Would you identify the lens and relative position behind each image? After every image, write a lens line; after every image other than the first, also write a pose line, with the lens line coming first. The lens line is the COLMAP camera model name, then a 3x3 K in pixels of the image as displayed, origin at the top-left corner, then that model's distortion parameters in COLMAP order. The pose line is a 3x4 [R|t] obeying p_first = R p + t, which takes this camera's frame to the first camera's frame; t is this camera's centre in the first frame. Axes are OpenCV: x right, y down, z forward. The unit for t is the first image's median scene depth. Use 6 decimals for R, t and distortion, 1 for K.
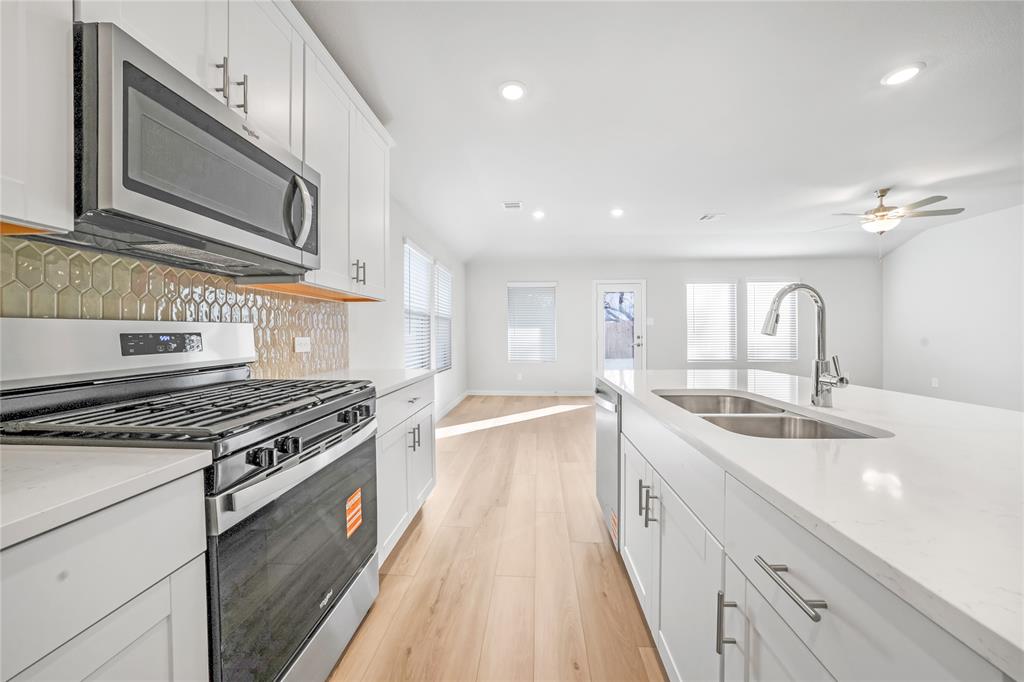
lens RADIAL K [[357.4, 0, 514.4], [0, 357.4, 327.7], [0, 0, 1]] dist [-0.027737, 0.005413]
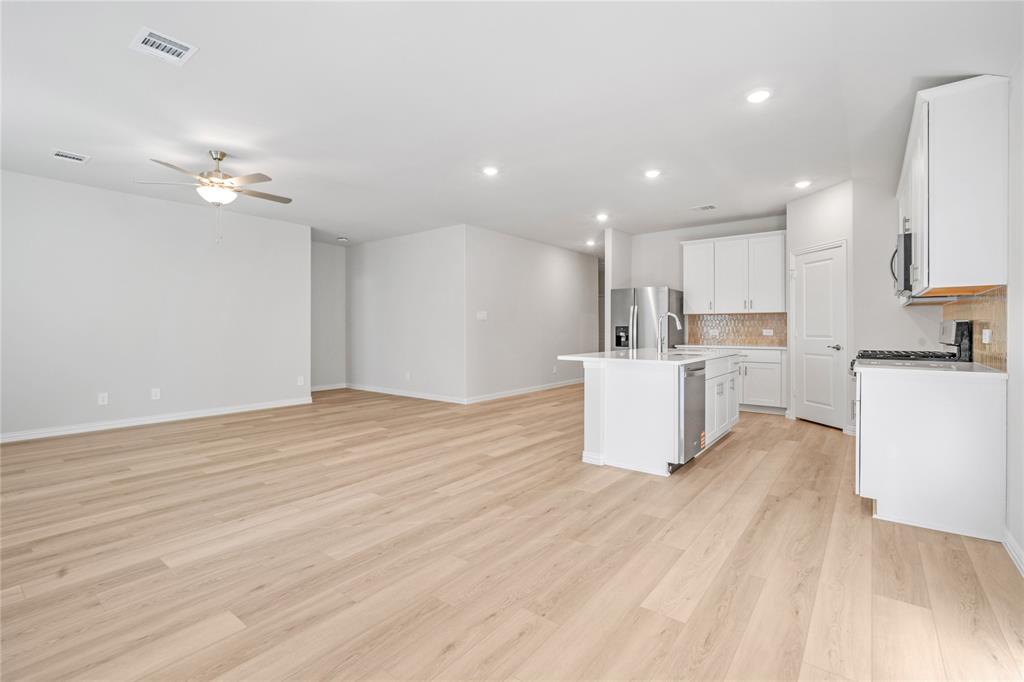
lens RADIAL K [[459.6, 0, 513.0], [0, 459.6, 330.0], [0, 0, 1]] dist [-0.004376, 0.000217]
pose [[-0.827350, 0.006258, 0.561651, -0.155431], [-0.003212, 0.999869, -0.015871, 0.045562], [-0.561677, -0.014935, -0.827222, 2.436327]]
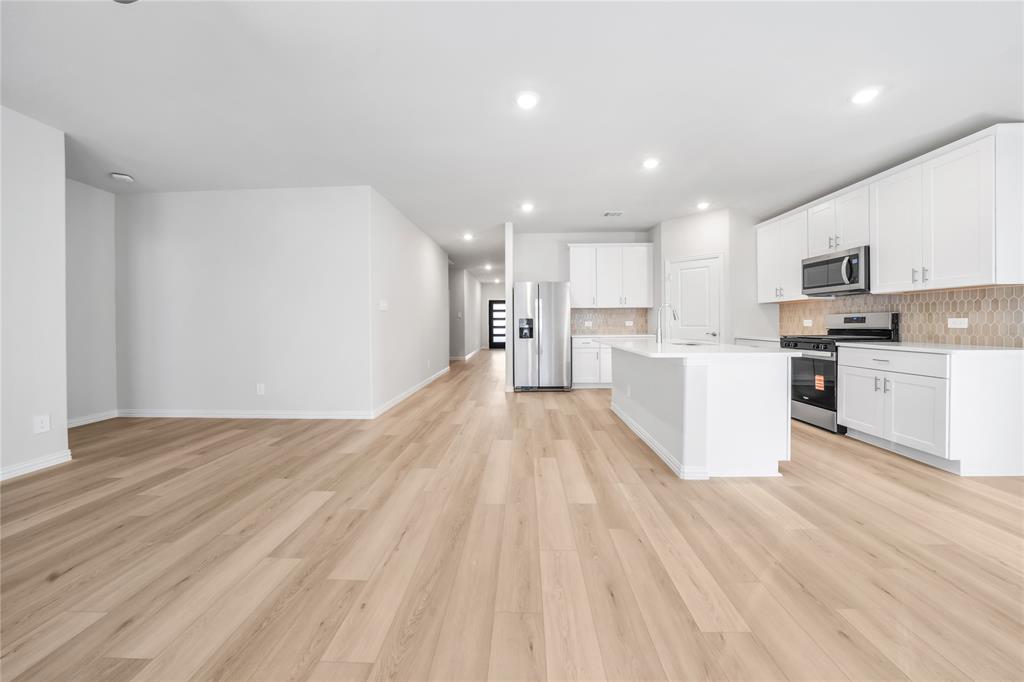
lens RADIAL K [[357.4, 0, 514.4], [0, 357.4, 327.7], [0, 0, 1]] dist [-0.027737, 0.005413]
pose [[-0.999271, 0.013929, -0.035546, 1.084637], [0.014038, 0.999897, -0.002829, 0.037382], [0.035503, -0.003326, -0.999364, 1.964222]]
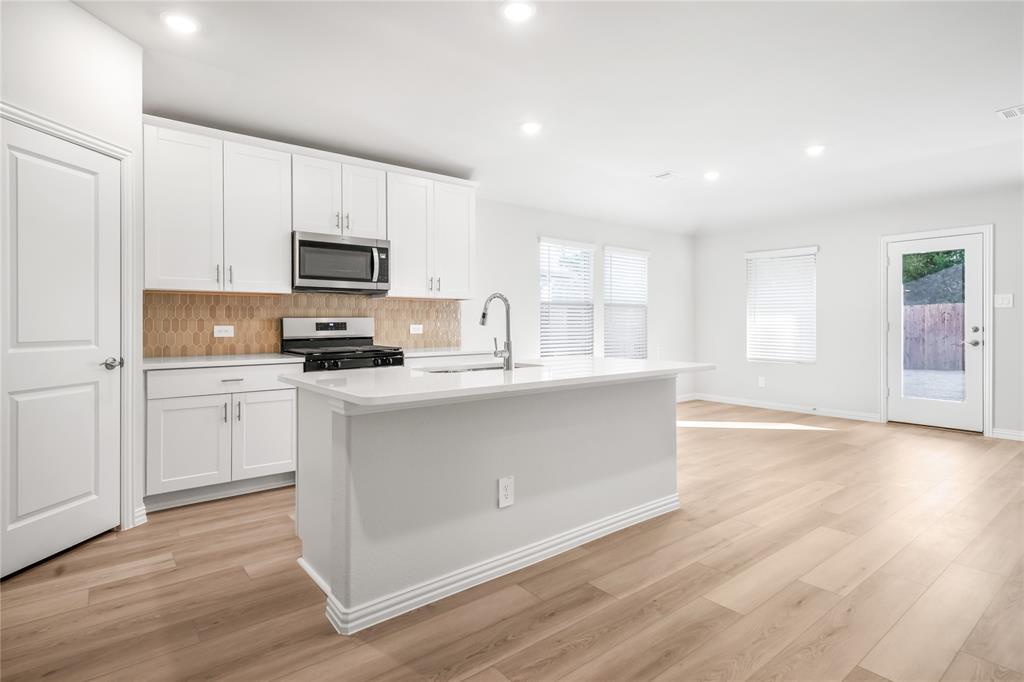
lens RADIAL K [[523.6, 0, 511.5], [0, 523.6, 324.2], [0, 0, 1]] dist [0.006511, 0.000575]
pose [[0.670971, 0.006474, -0.741455, 1.264958], [0.010851, 0.999769, 0.018549, -0.013617], [0.741404, -0.020492, 0.670746, -0.271726]]
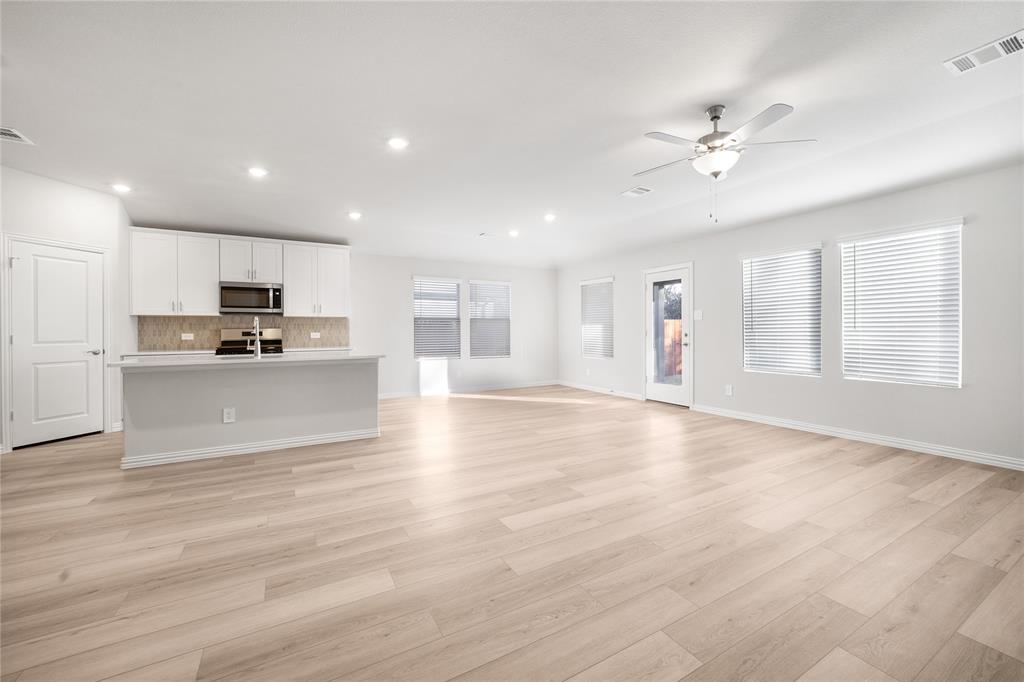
lens RADIAL K [[407.0, 0, 514.1], [0, 407.0, 332.7], [0, 0, 1]] dist [-0.021116, 0.005852]
pose [[0.548359, 0.005317, -0.836226, 2.413354], [0.016922, 0.999704, 0.017453, -0.002297], [0.836072, -0.023722, 0.548107, 0.457201]]
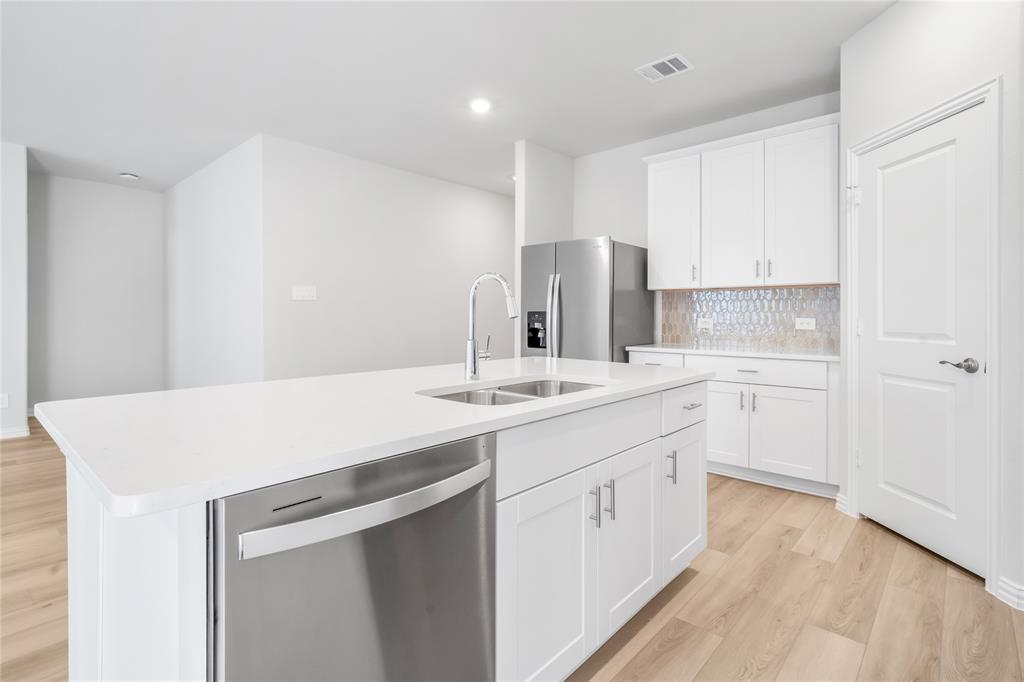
lens RADIAL K [[495.8, 0, 513.3], [0, 495.8, 317.0], [0, 0, 1]] dist [-0.002014, 0.000710]
pose [[-0.784073, 0.003480, 0.620659, -0.116464], [-0.008474, 0.999831, -0.016311, 0.022376], [-0.620610, -0.018048, -0.783911, 1.054787]]
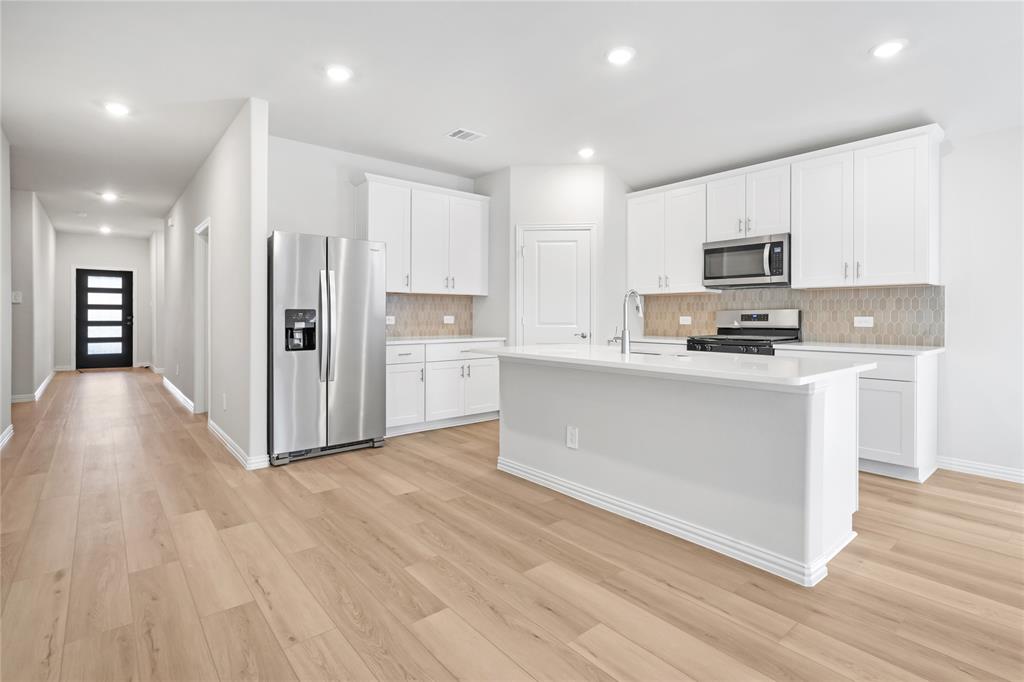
lens RADIAL K [[495.8, 0, 513.3], [0, 495.8, 317.0], [0, 0, 1]] dist [-0.002014, 0.000710]
pose [[-0.723396, 0.006874, -0.690399, 1.521155], [0.014201, 0.999887, -0.004924, 0.014225], [0.690288, -0.013366, -0.723412, 1.214044]]
